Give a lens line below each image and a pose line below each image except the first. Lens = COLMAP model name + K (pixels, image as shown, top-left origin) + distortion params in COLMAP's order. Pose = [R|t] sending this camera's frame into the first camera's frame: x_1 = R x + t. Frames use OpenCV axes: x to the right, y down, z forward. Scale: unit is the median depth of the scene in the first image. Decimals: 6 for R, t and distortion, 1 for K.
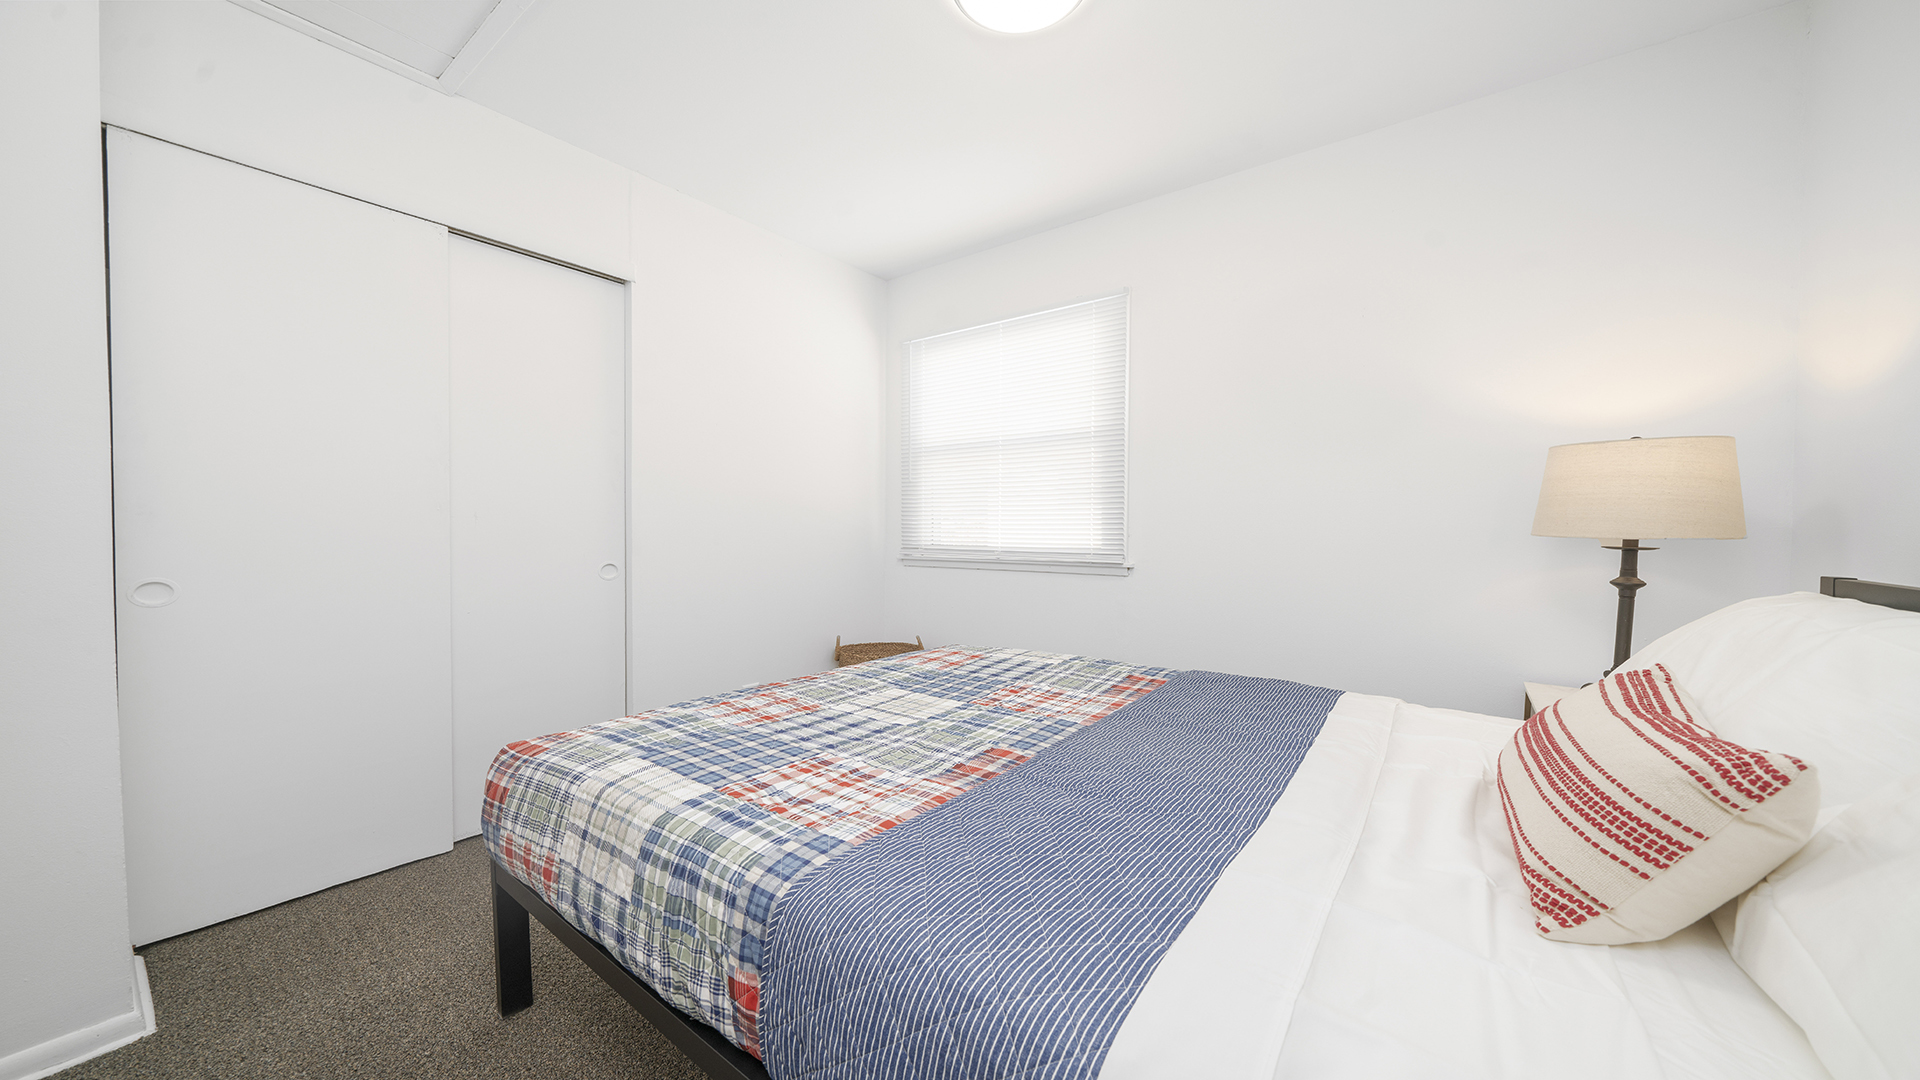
lens RADIAL K [[662.1, 0, 960.0], [0, 662.1, 540.0], [0, 0, 1]] dist [-0.000528, -0.000083]
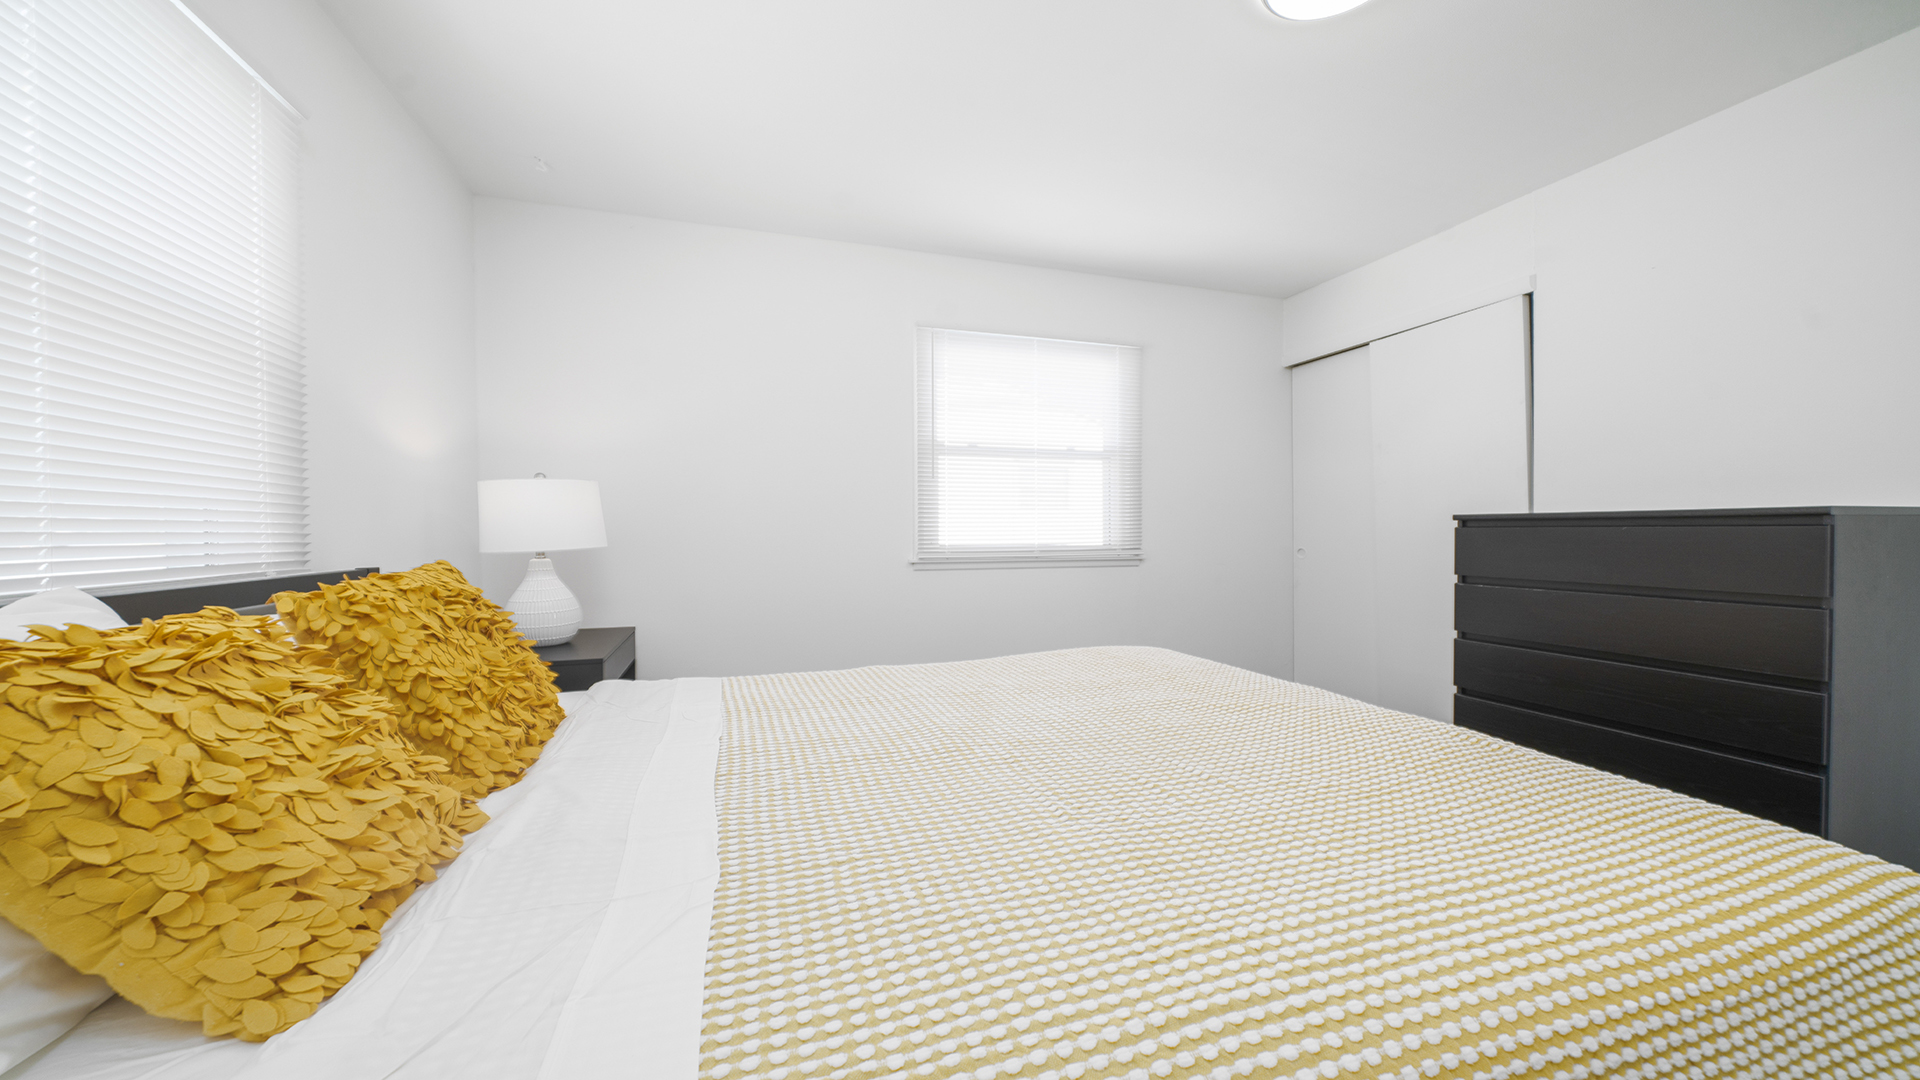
lens RADIAL K [[662.1, 0, 960.0], [0, 662.1, 540.0], [0, 0, 1]] dist [-0.000528, -0.000083]
pose [[0.588487, -0.022798, 0.808185, -0.870110], [0.015144, 0.999738, 0.017174, -0.019182], [-0.808365, 0.002132, 0.588678, 0.445686]]
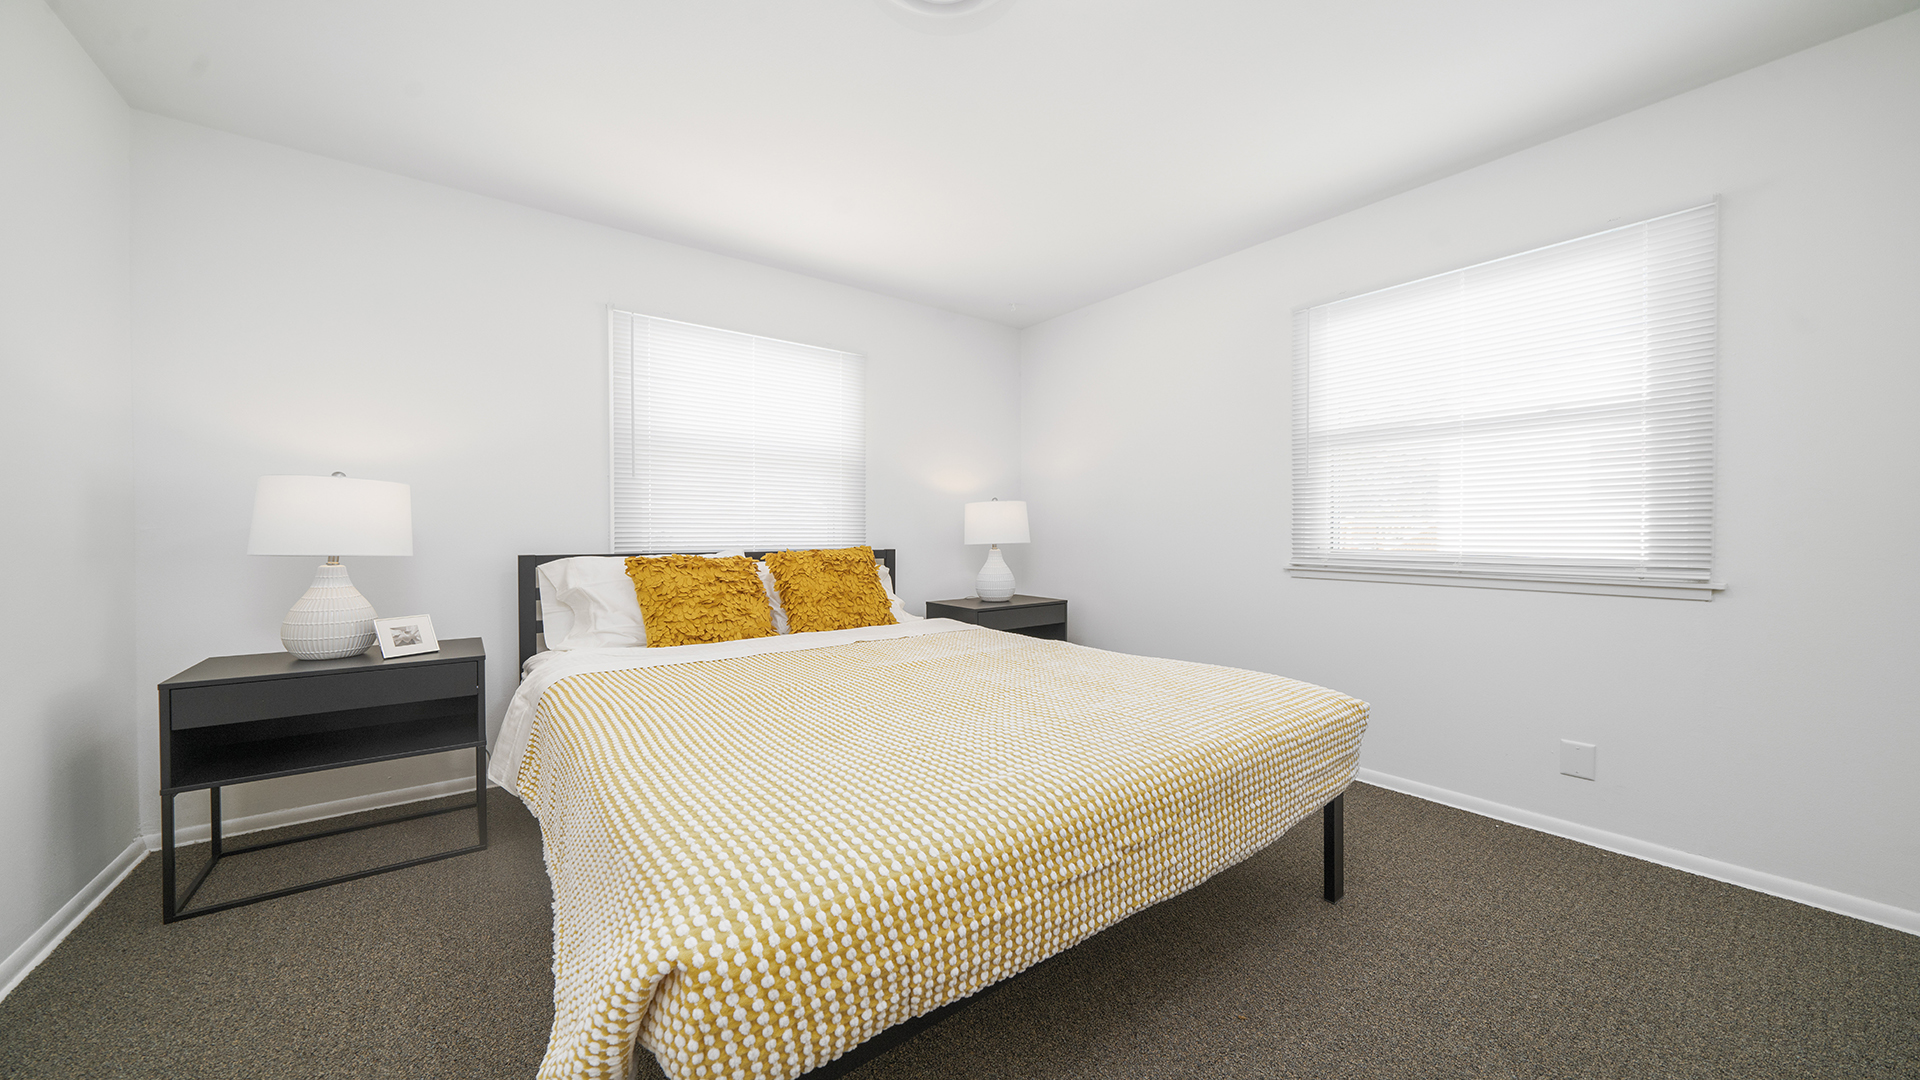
lens RADIAL K [[662.1, 0, 960.0], [0, 662.1, 540.0], [0, 0, 1]] dist [-0.000528, -0.000083]
pose [[0.965306, -0.003549, -0.261097, -0.299952], [0.004626, 0.999983, 0.003512, -0.013854], [0.261080, -0.004598, 0.965306, 0.082901]]
